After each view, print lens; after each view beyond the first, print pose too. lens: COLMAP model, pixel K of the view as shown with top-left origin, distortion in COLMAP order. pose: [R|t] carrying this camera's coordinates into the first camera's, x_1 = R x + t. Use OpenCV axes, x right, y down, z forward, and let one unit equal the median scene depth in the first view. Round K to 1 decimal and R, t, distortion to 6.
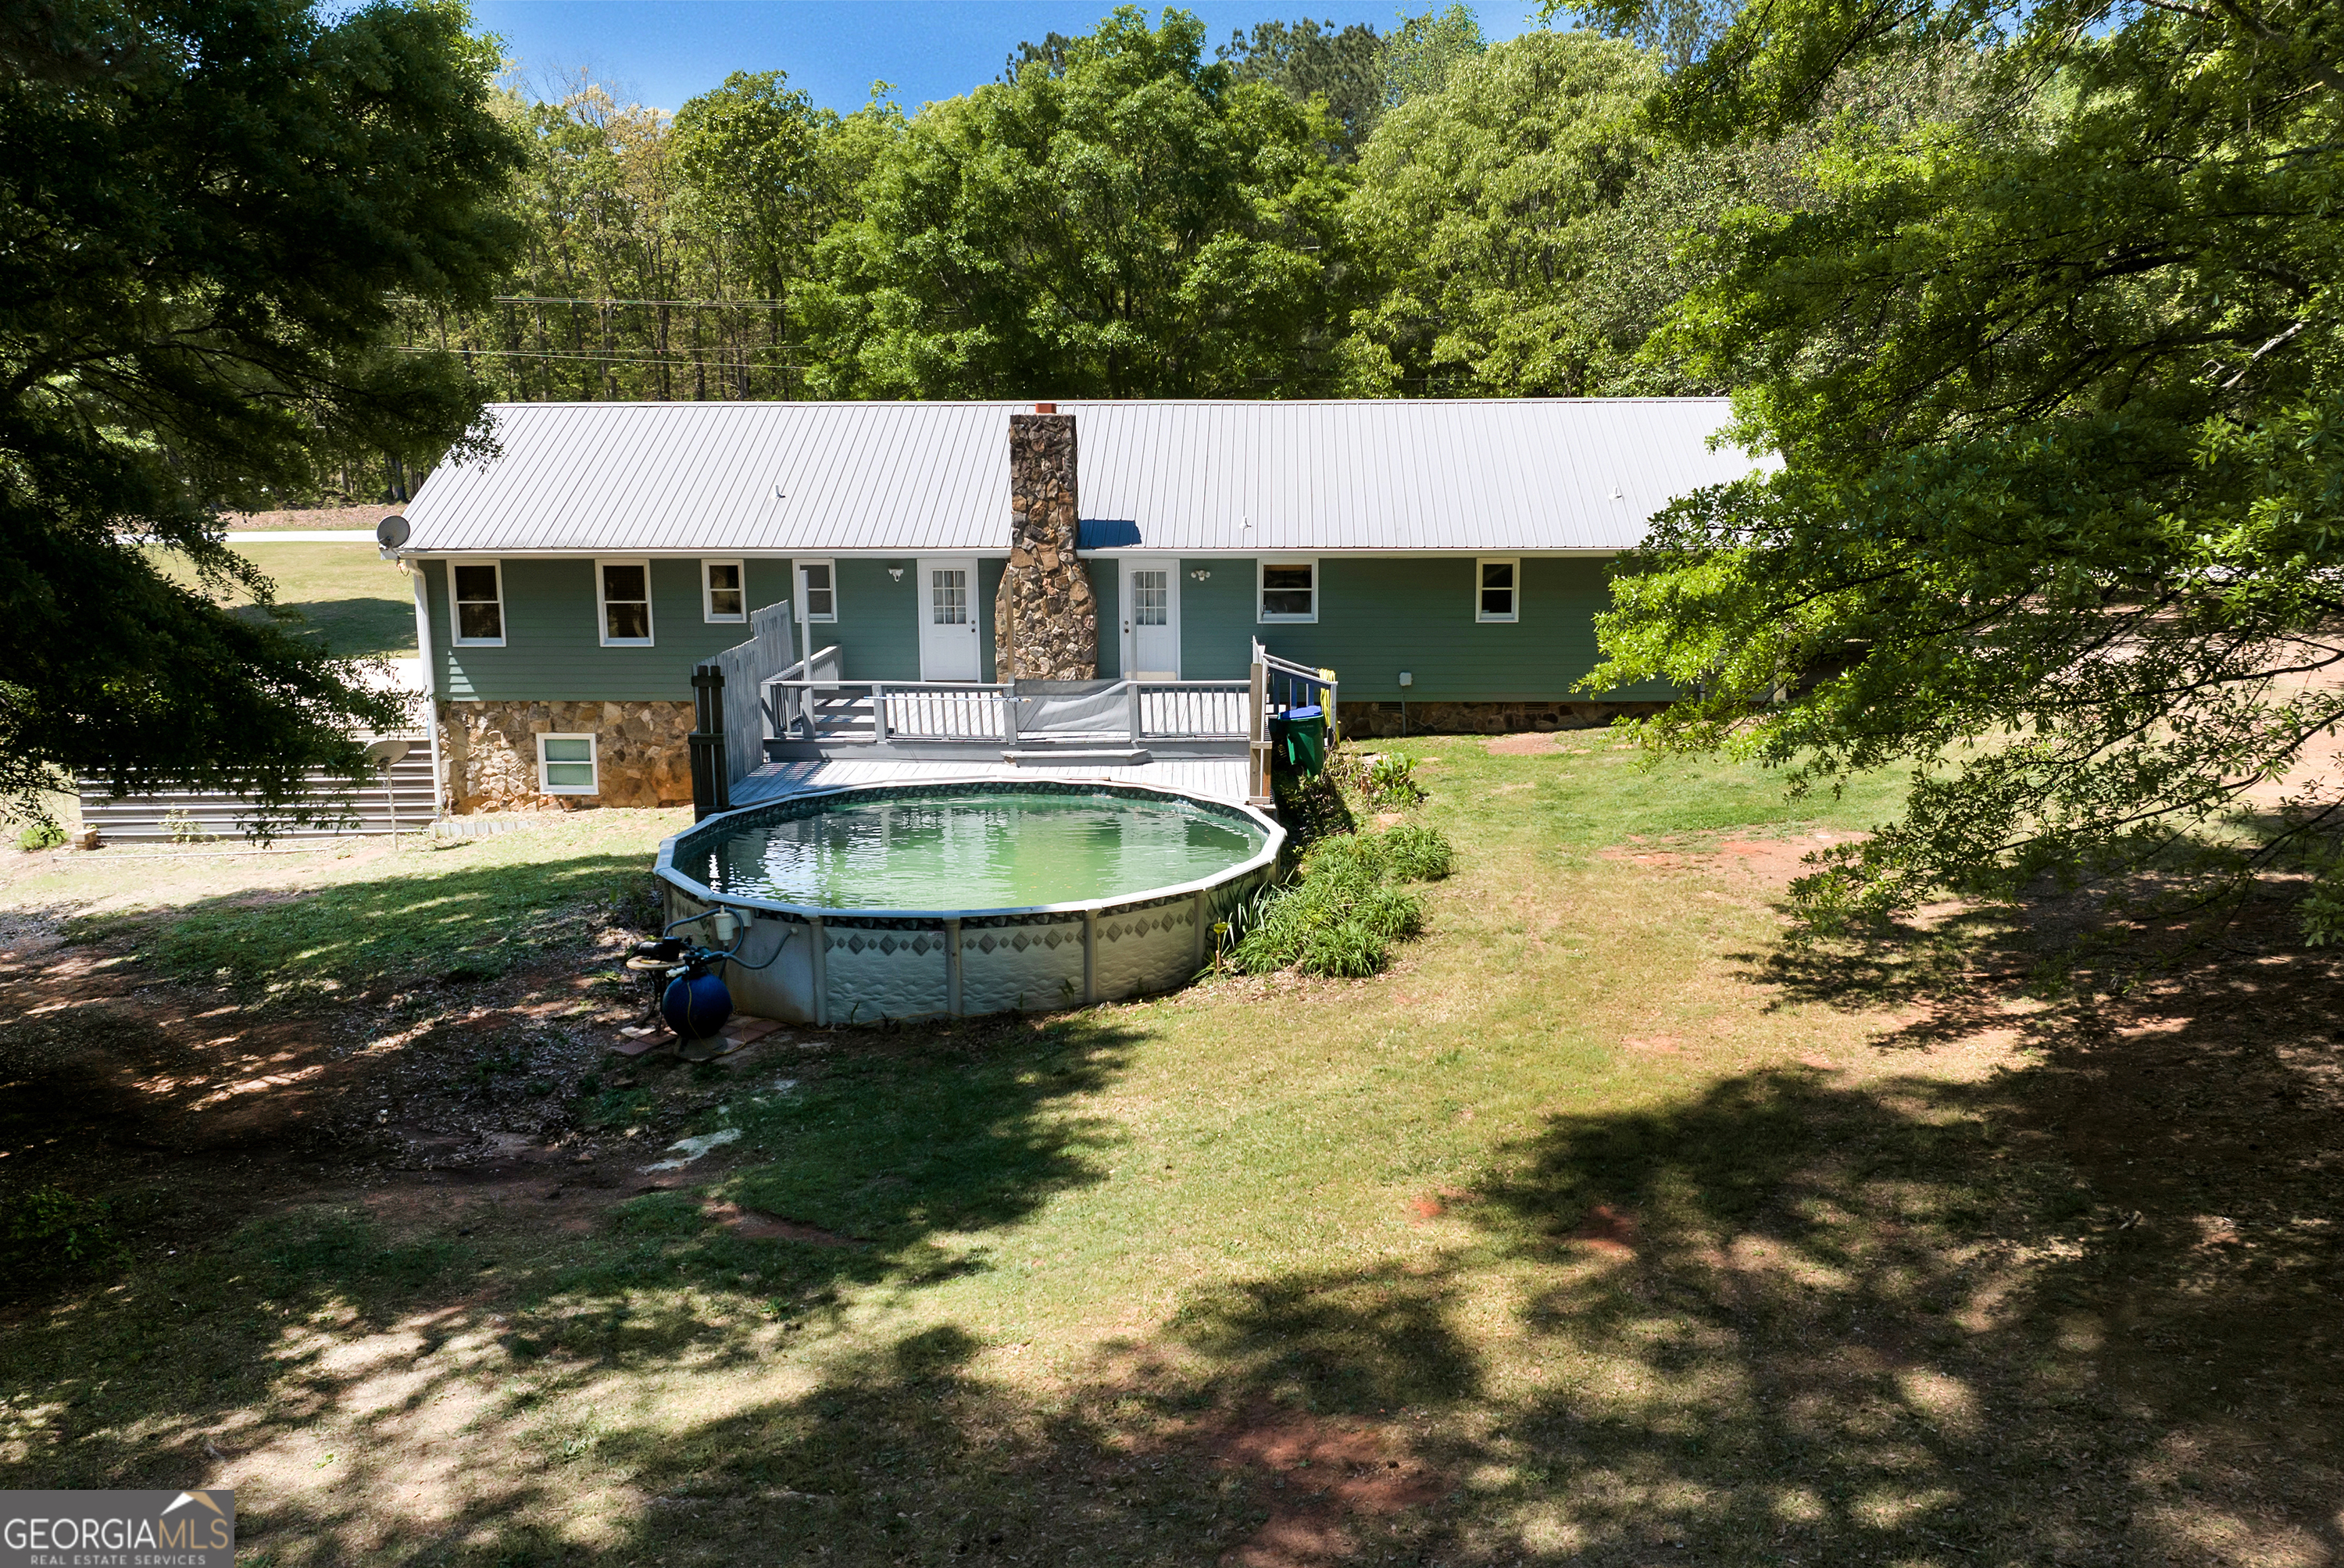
lens RADIAL K [[1912.1, 0, 1172.0], [0, 1912.1, 784.0], [0, 0, 1]] dist [-0.004929, -0.046243]
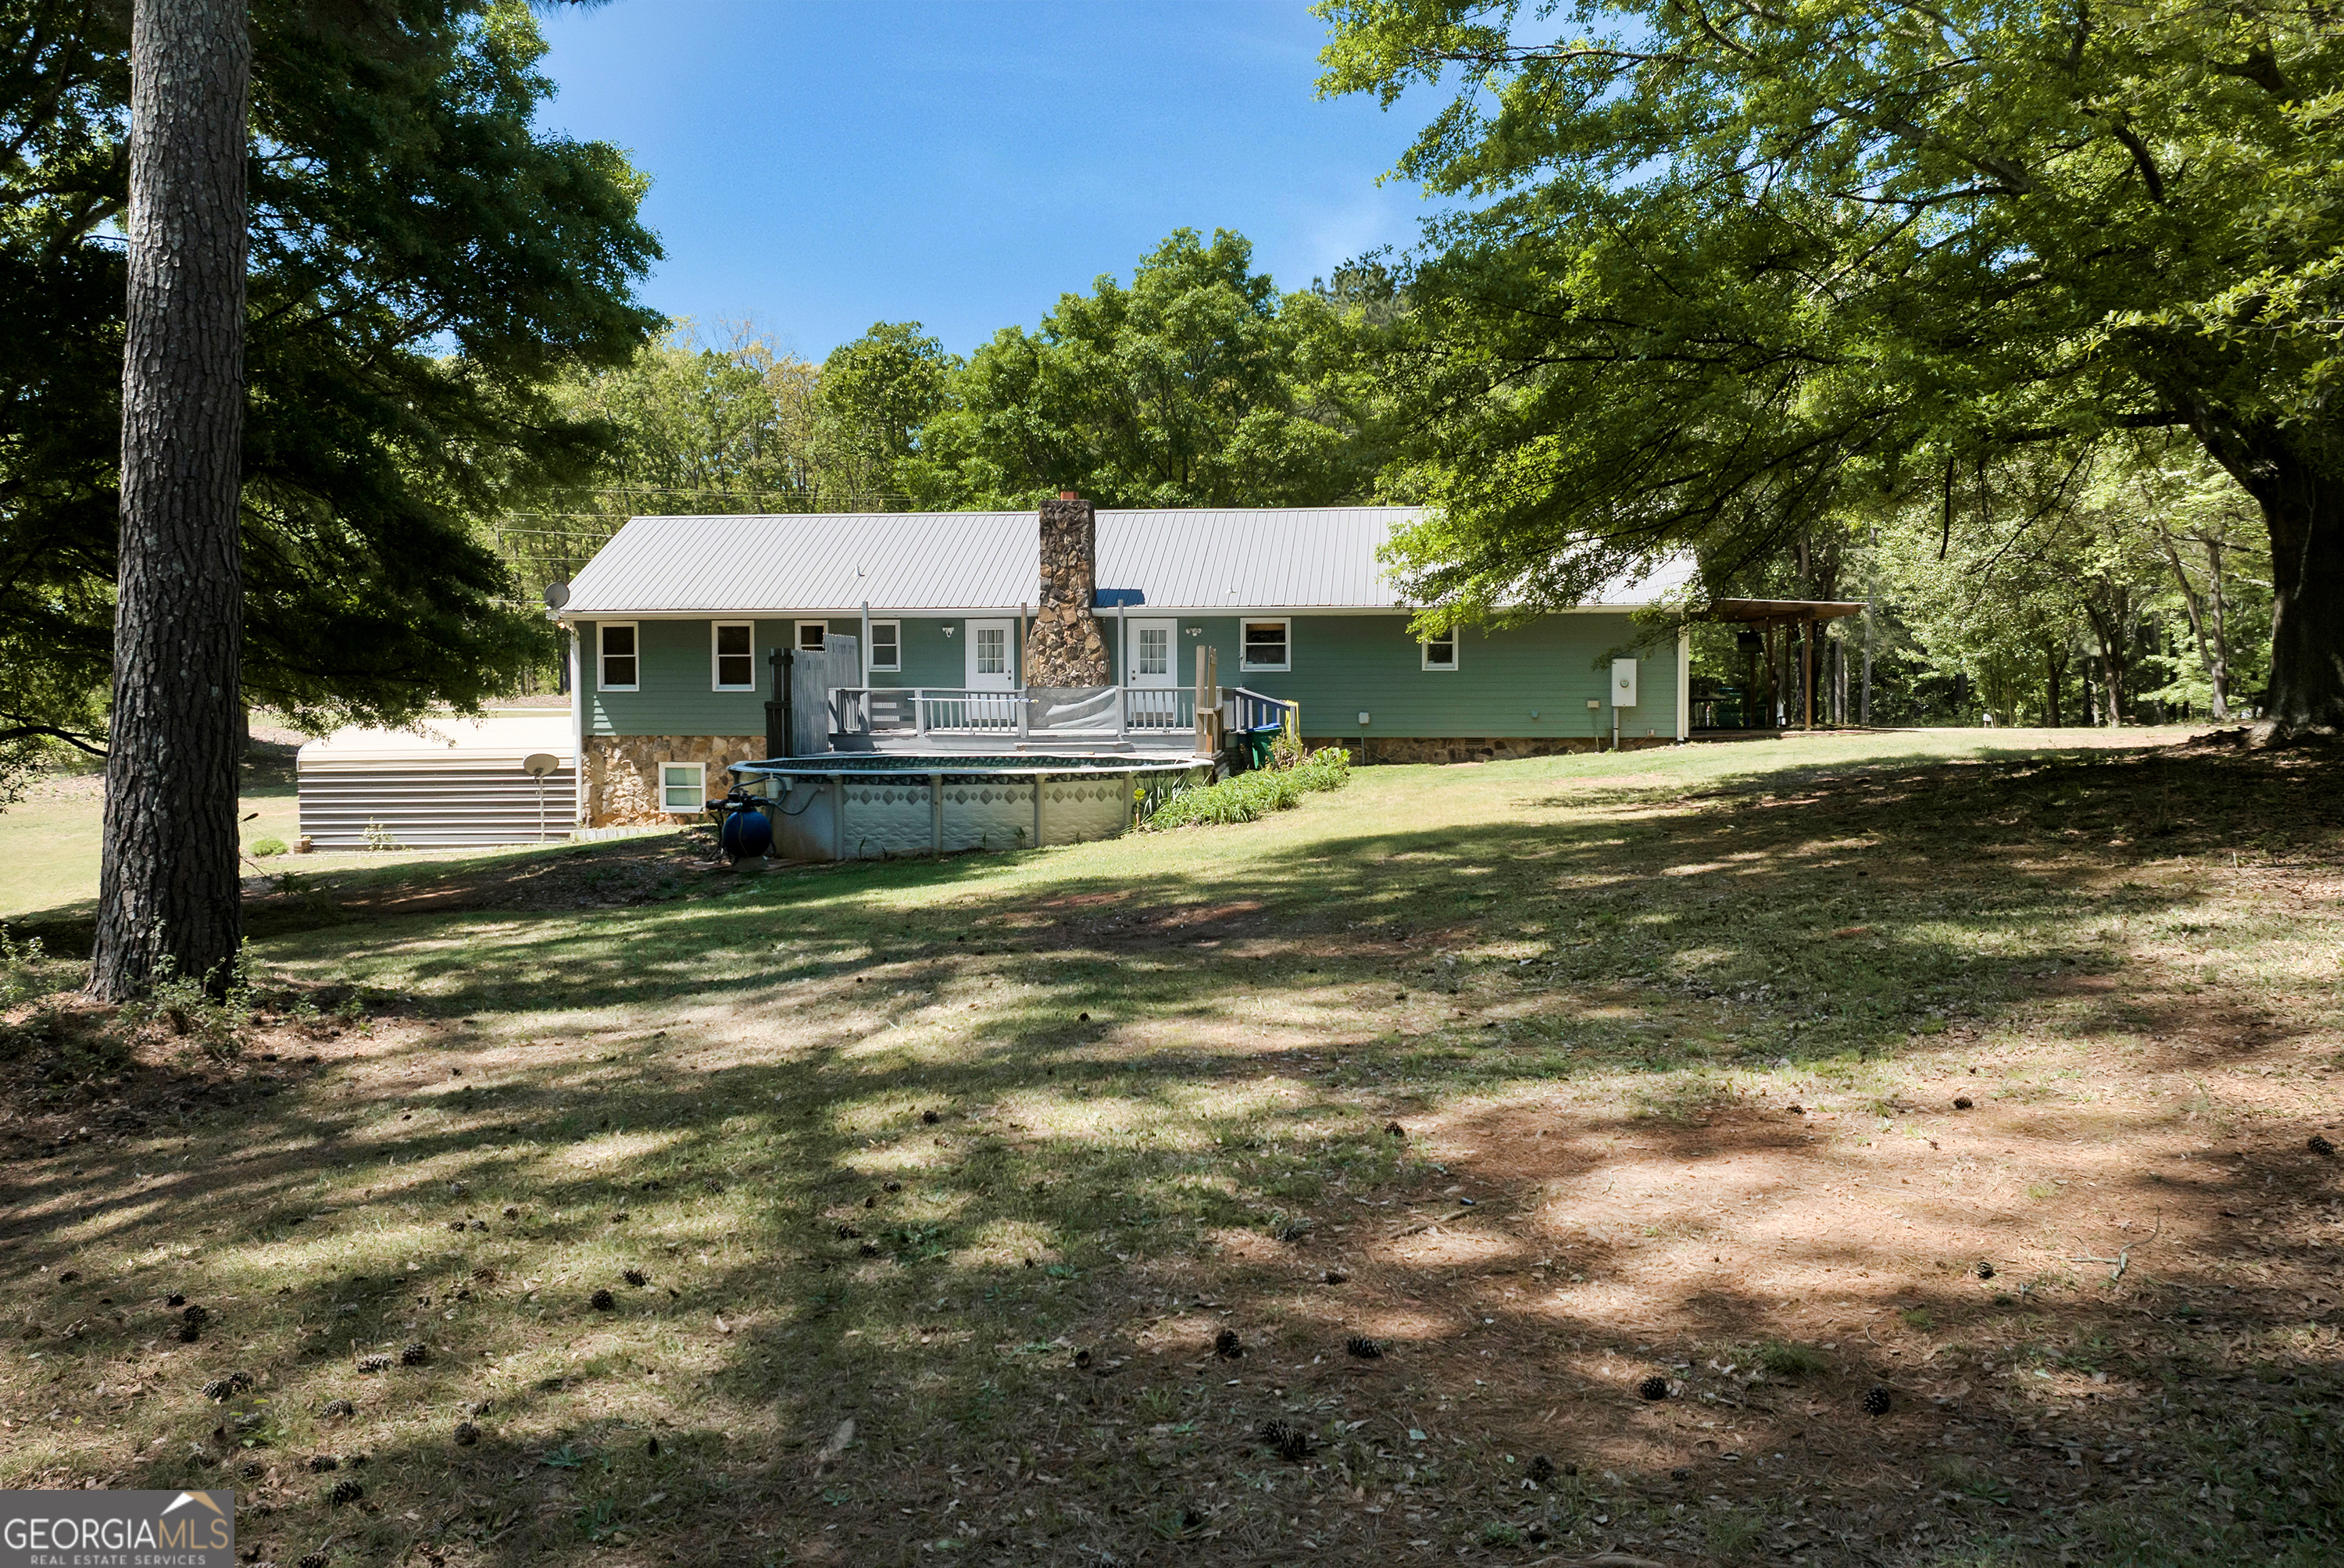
lens RADIAL K [[1913.4, 0, 1124.9], [0, 1913.4, 791.9], [0, 0, 1]] dist [-0.014647, -0.007555]
pose [[0.995035, 0.008320, -0.099177, 0.090119], [-0.022167, 0.989995, -0.139353, 0.158002], [0.097025, 0.140860, 0.985264, -0.187280]]
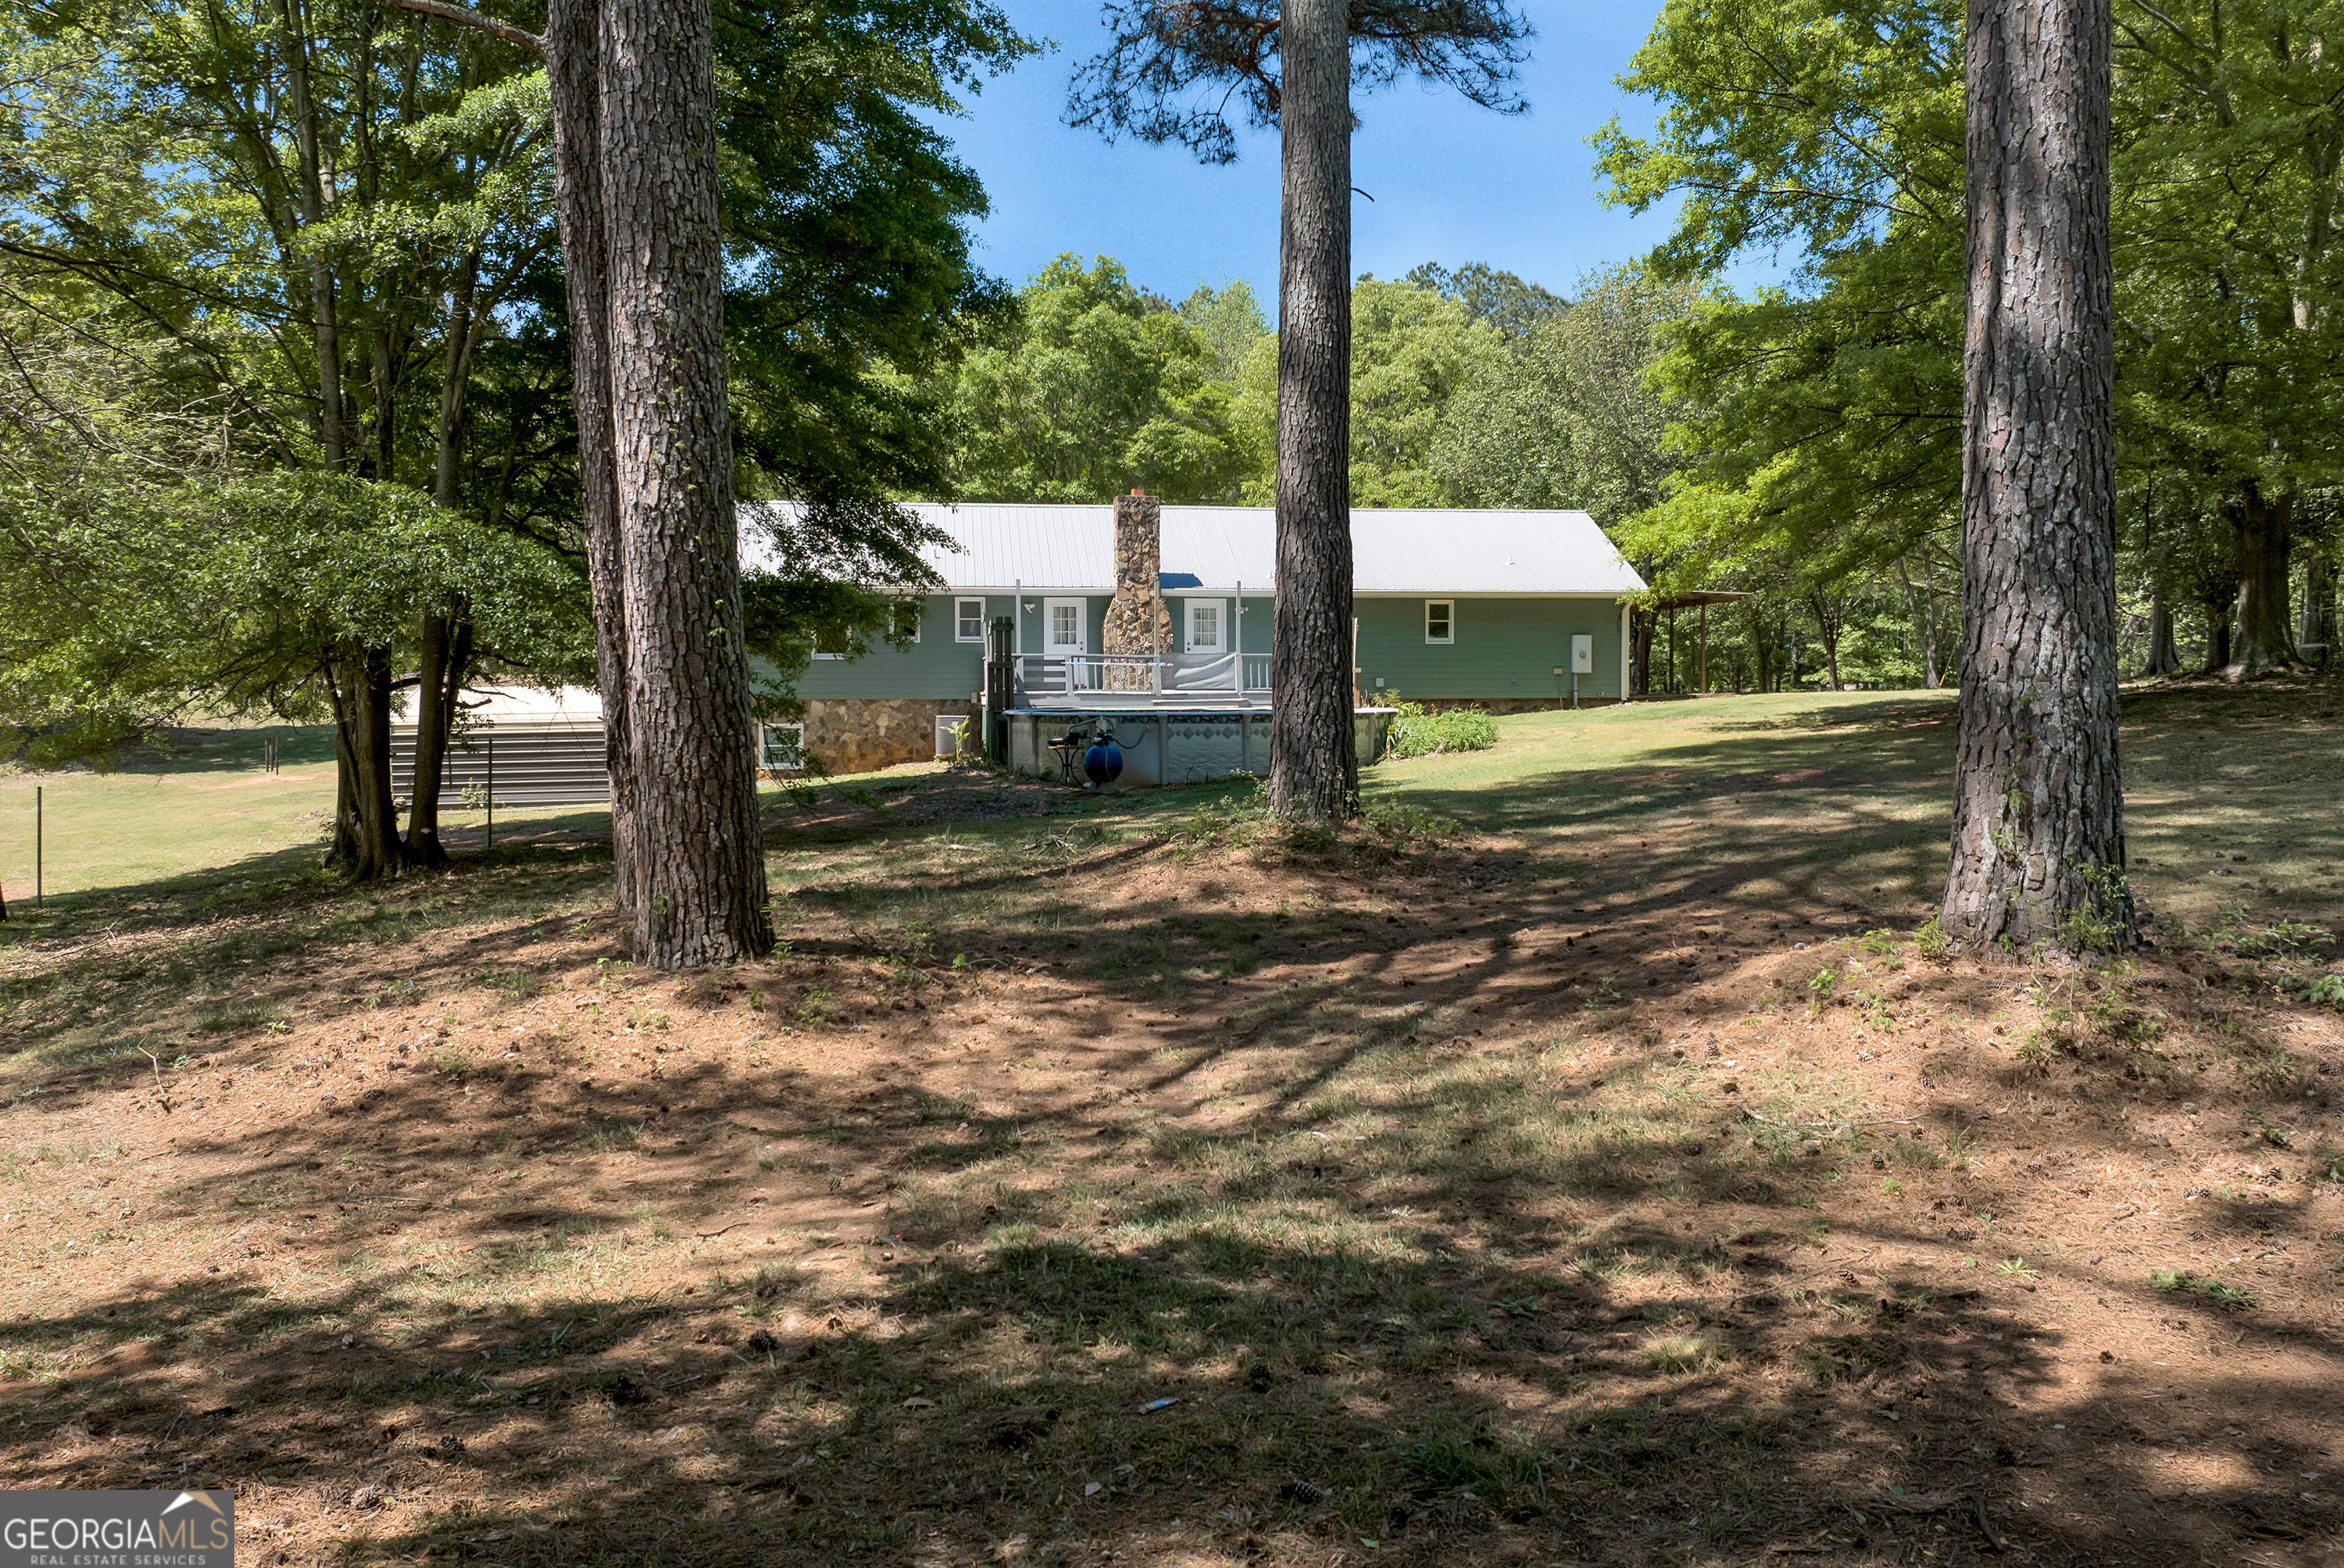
lens RADIAL K [[1912.1, 0, 1172.0], [0, 1912.1, 784.0], [0, 0, 1]] dist [-0.004929, -0.046243]
pose [[0.984212, -0.005304, 0.176917, -0.283760], [0.030789, 0.989443, -0.141615, 0.217538], [-0.174298, 0.144826, 0.973984, -0.370913]]
